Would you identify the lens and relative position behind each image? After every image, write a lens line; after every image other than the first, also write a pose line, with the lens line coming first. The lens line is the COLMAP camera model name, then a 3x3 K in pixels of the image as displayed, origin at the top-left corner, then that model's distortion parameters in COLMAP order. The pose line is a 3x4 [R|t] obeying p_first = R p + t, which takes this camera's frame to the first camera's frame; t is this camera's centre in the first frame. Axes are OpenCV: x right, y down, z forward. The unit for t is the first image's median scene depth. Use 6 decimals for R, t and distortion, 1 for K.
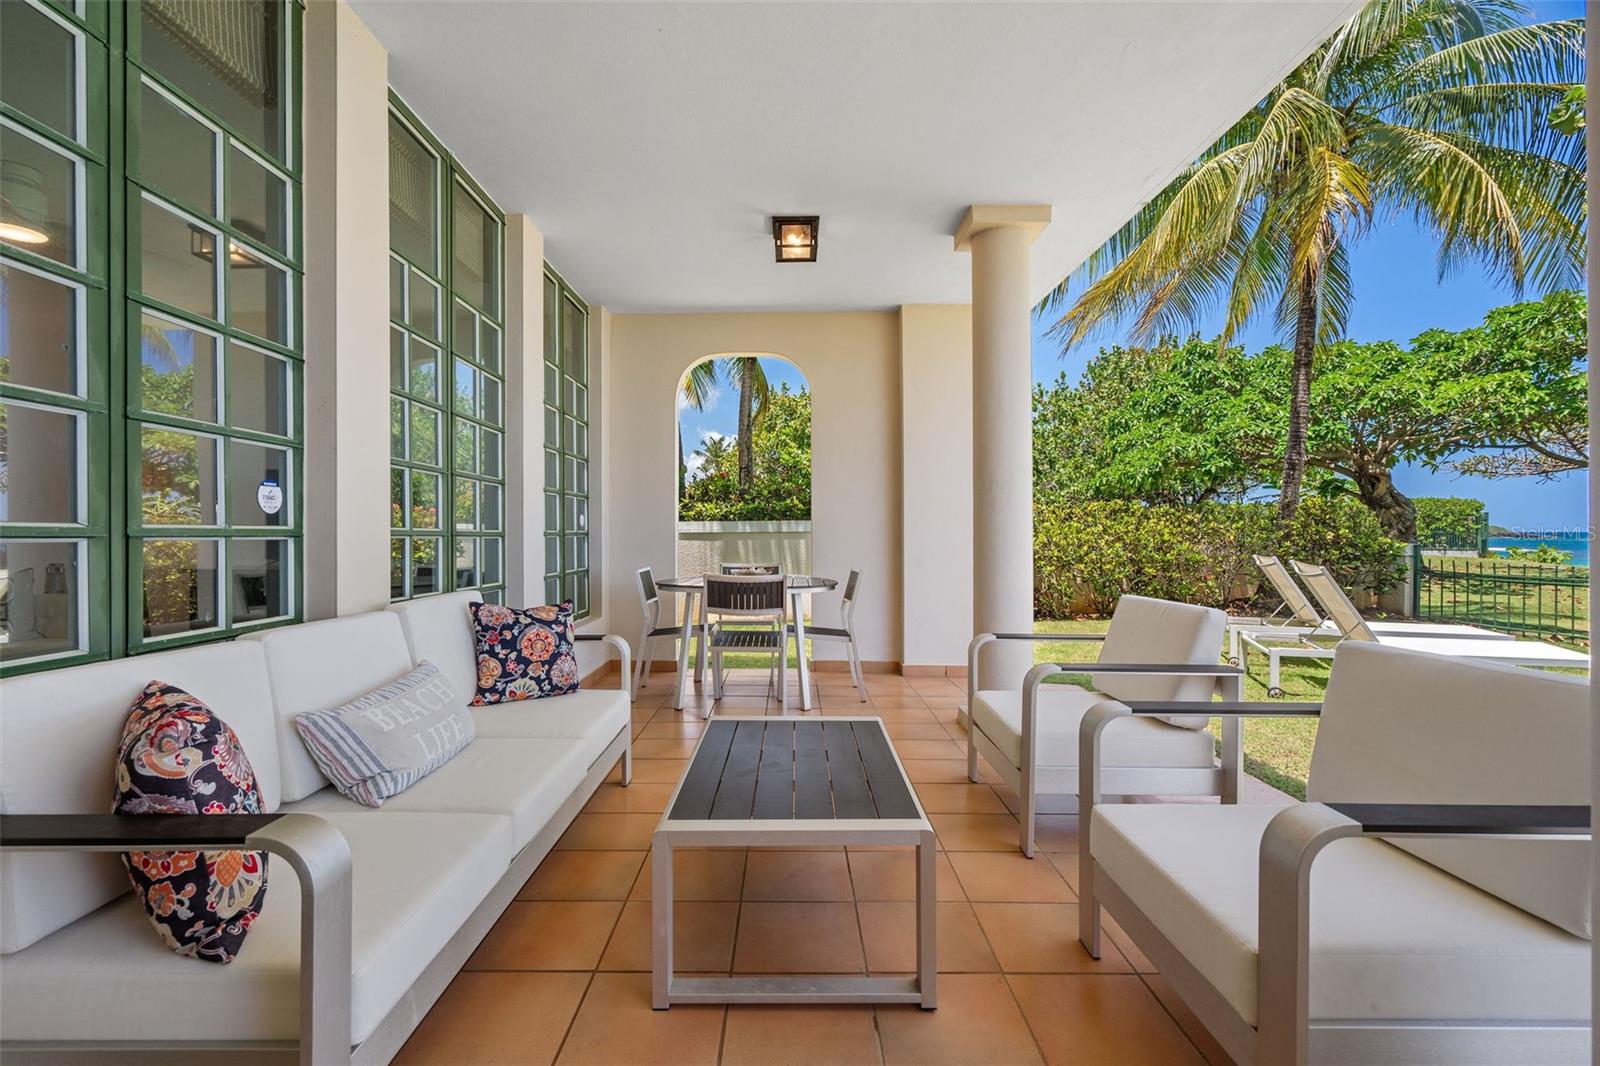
lens RADIAL K [[730.3, 0, 796.4], [0, 730.3, 531.8], [0, 0, 1]] dist [-0.005300, 0.001706]
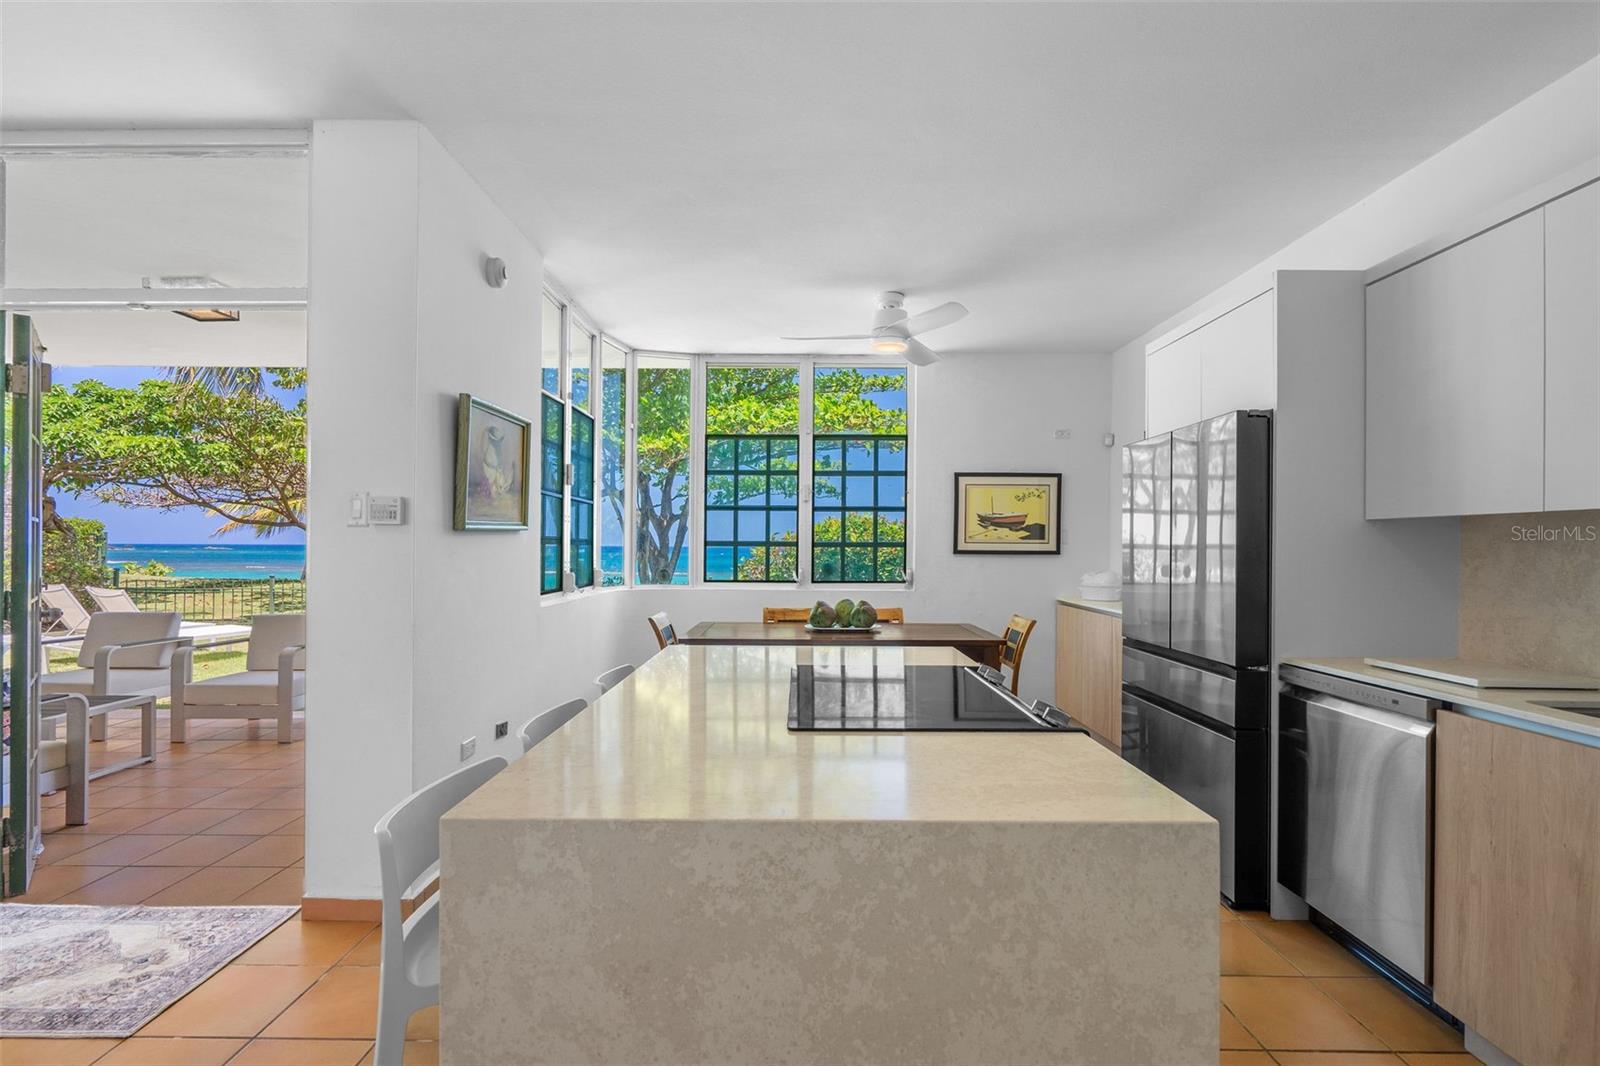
lens RADIAL K [[730.3, 0, 778.9], [0, 730.3, 546.3], [0, 0, 1]] dist [-0.005300, 0.001706]
pose [[0.034586, 0.000253, 0.999402, -0.260415], [-0.003325, 0.999994, -0.000138, -0.016802], [-0.999396, -0.003318, 0.034586, -0.142498]]
